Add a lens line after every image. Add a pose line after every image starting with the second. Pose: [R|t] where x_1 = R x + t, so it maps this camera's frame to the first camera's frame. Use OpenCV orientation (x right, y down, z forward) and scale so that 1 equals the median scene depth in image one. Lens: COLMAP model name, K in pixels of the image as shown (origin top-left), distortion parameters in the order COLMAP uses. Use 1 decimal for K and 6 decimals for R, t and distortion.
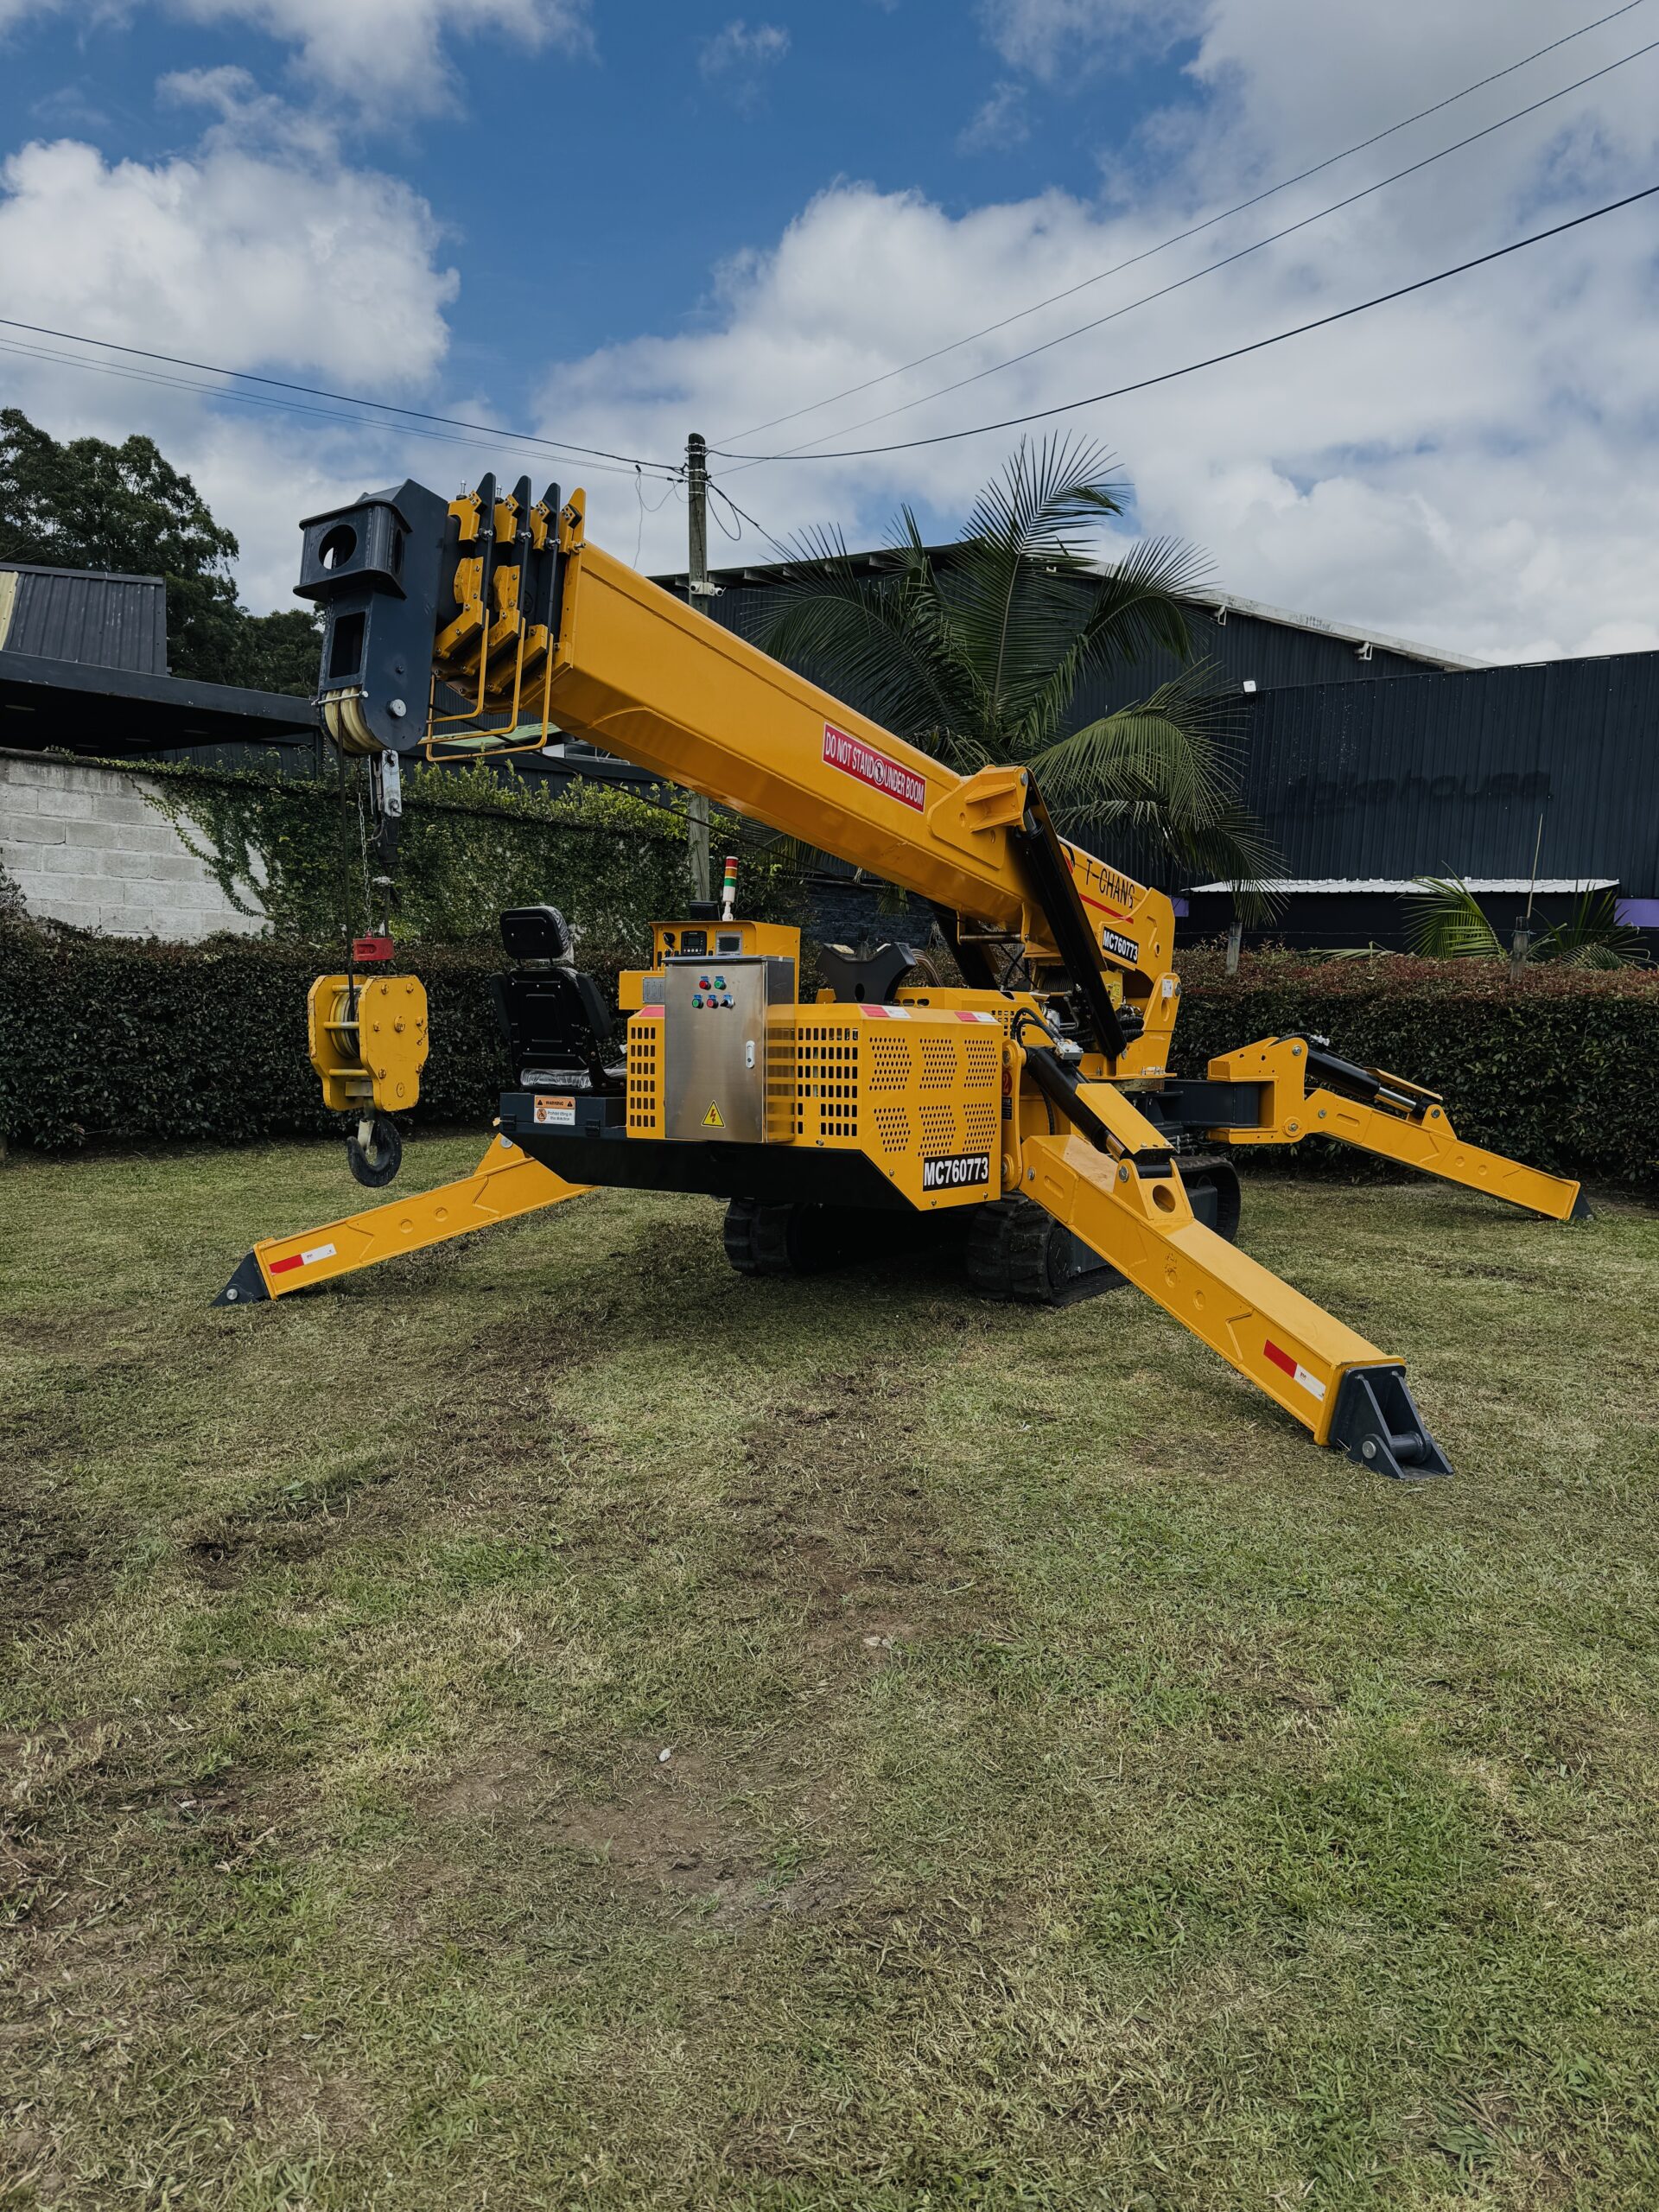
lens RADIAL K [[1573.7, 0, 829.5], [0, 1573.7, 1106.0], [0, 0, 1]] dist [0.194103, -0.441334]
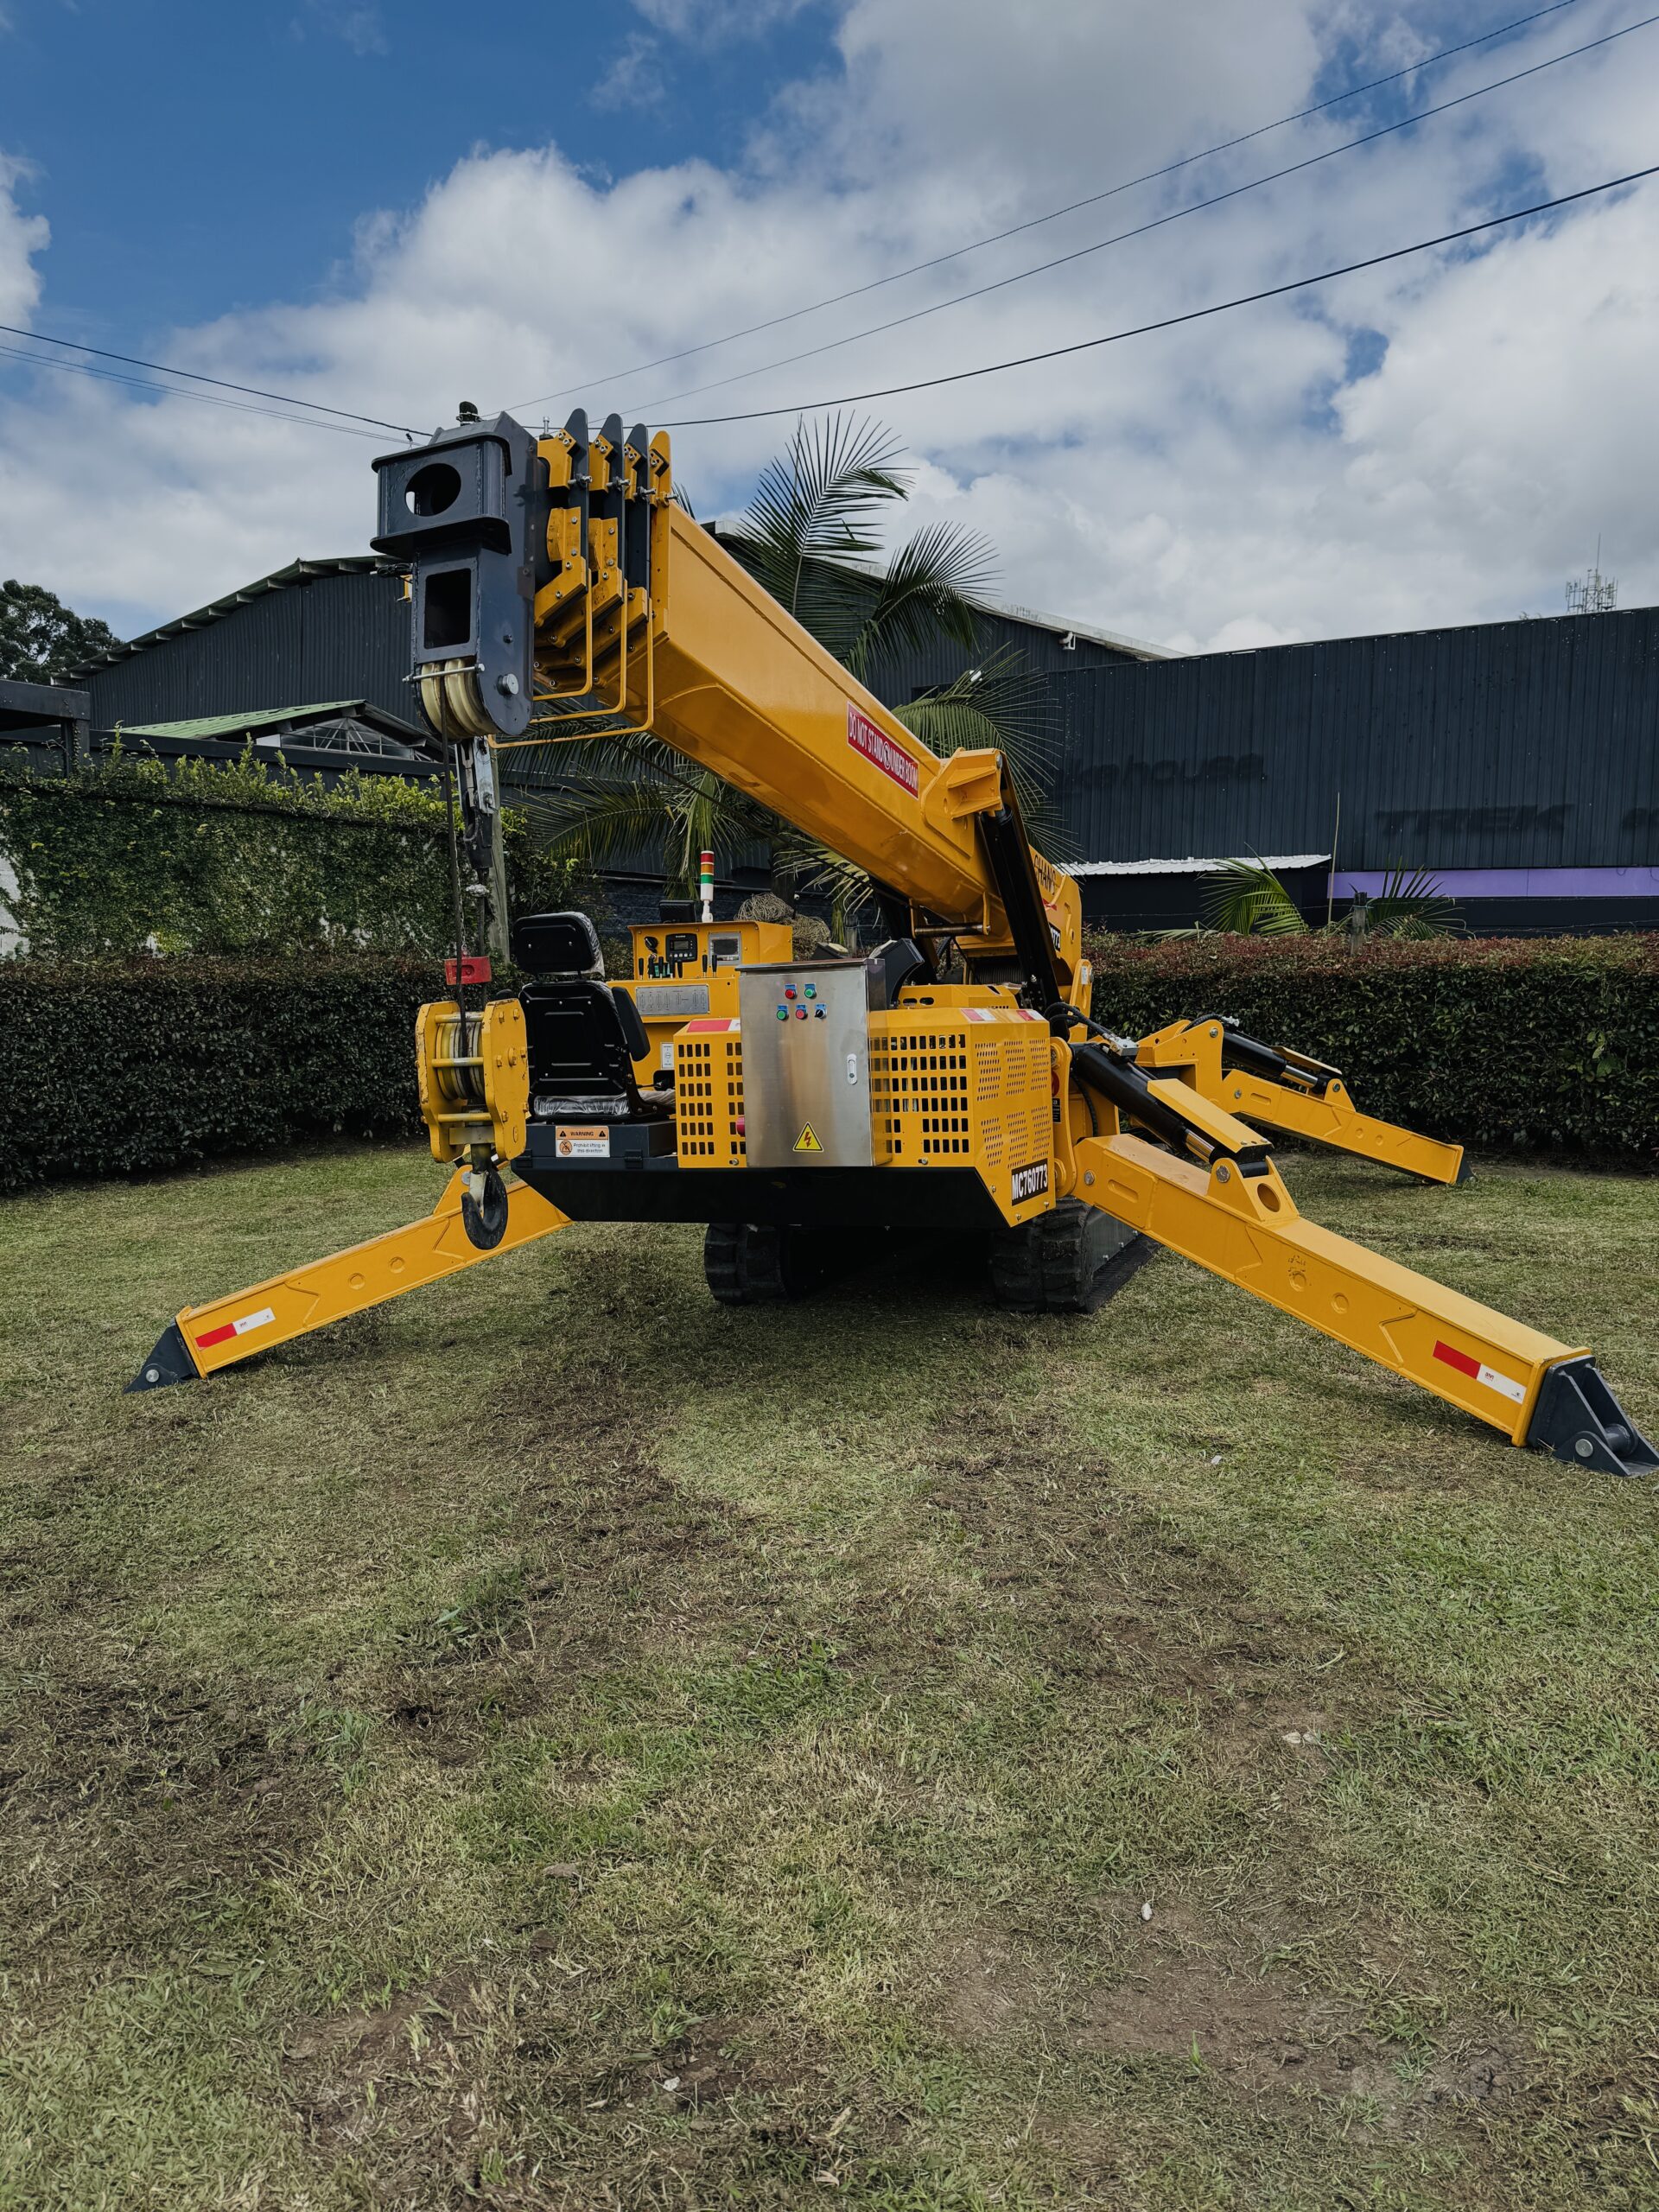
lens RADIAL K [[1573.7, 0, 829.5], [0, 1573.7, 1106.0], [0, 0, 1]] dist [0.194103, -0.441334]
pose [[0.979724, -0.055845, 0.192412, -0.166237], [0.054748, 0.998439, 0.011015, -0.015580], [-0.192727, -0.000258, 0.981252, 0.082919]]
